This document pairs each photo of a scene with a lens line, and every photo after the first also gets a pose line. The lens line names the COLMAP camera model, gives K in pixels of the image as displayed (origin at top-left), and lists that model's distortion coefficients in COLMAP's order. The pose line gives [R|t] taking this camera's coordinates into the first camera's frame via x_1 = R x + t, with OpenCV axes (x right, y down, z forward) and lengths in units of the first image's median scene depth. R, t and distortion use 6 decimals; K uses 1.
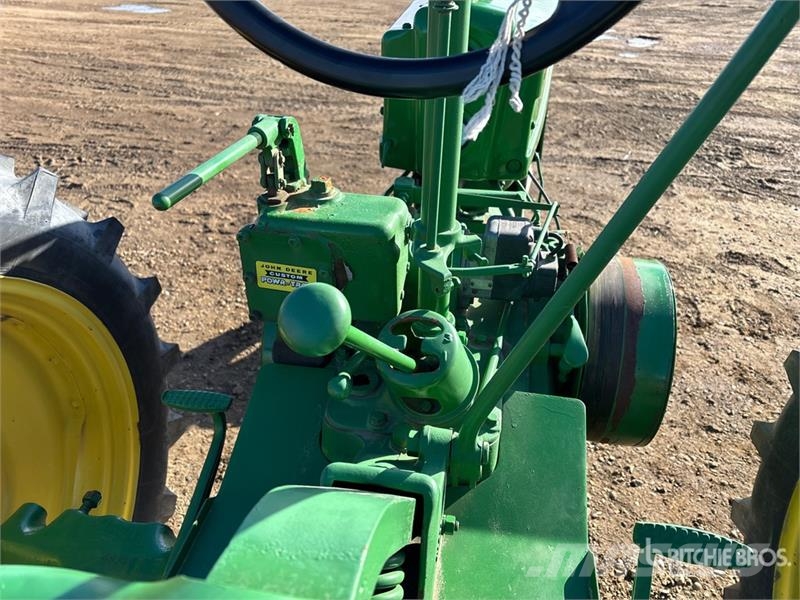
lens RADIAL K [[597.3, 0, 400.0], [0, 597.3, 300.0], [0, 0, 1]] dist [0.039131, -0.048984]
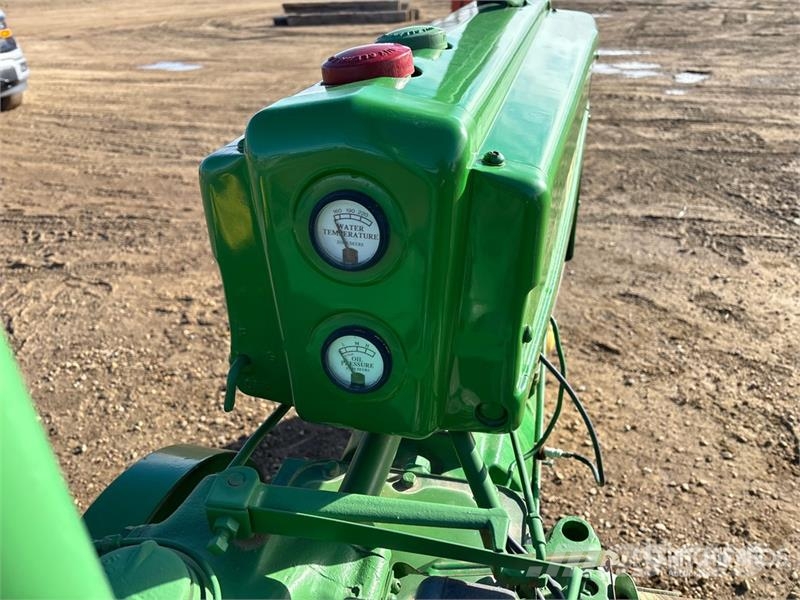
lens RADIAL K [[606.5, 0, 402.7], [0, 606.5, 302.5], [0, 0, 1]] dist [0.053448, -0.070989]
pose [[0.997515, -0.021340, -0.067146, 0.035384], [0.017015, 0.997783, -0.064343, -0.059290], [0.068370, 0.063041, 0.995666, 0.109888]]
